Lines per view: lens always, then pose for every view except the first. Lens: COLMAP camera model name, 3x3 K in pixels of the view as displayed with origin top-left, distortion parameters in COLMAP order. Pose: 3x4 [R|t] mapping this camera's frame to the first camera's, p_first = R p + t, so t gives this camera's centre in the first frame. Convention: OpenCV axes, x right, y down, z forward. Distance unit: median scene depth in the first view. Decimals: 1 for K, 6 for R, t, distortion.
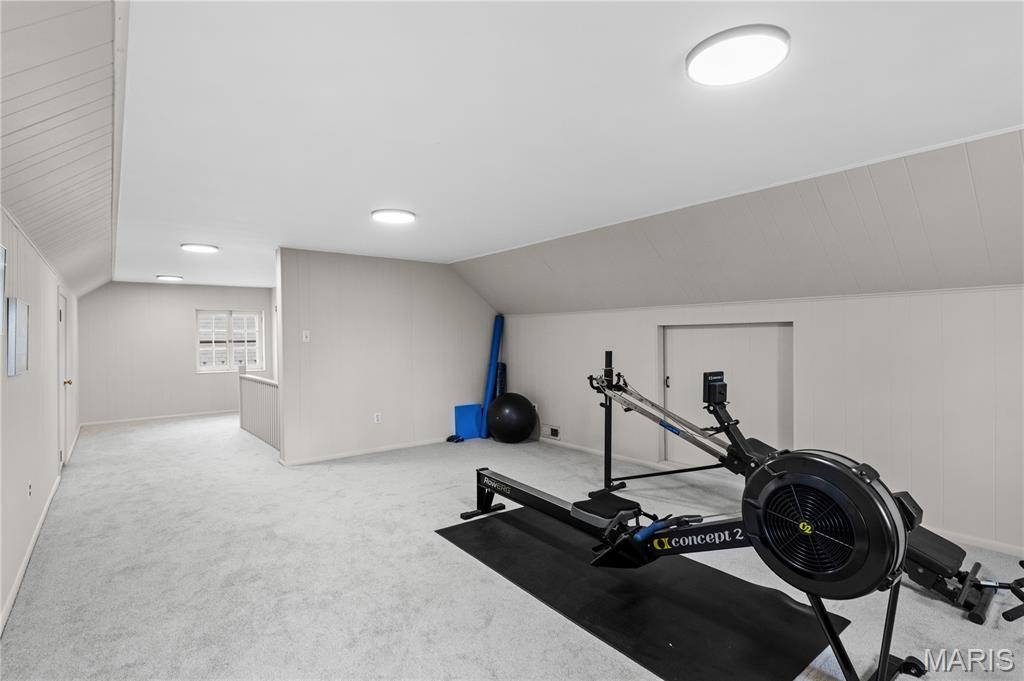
lens RADIAL K [[500.3, 0, 512.0], [0, 500.3, 340.5], [0, 0, 1]] dist [-0.002364, -0.000227]
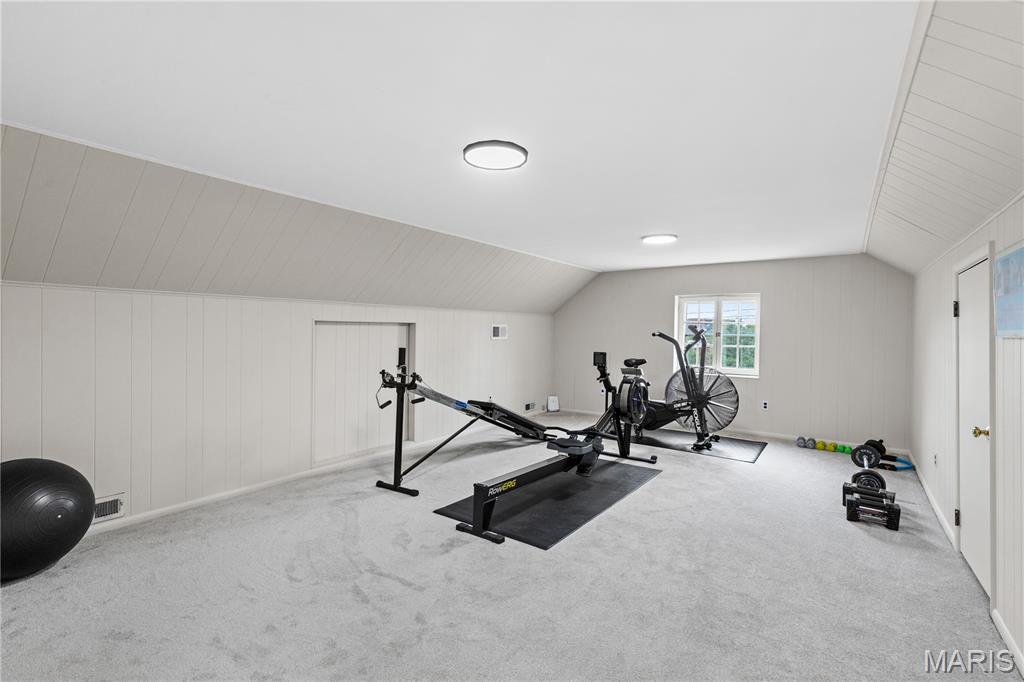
lens RADIAL K [[471.5, 0, 512.0], [0, 471.5, 341.0], [0, 0, 1]] dist [0.002260, 0.000166]
pose [[-0.288938, -0.014337, 0.957240, -0.427465], [-0.000208, 0.999889, 0.014913, -0.003270], [-0.957348, 0.004110, -0.288909, 0.591066]]
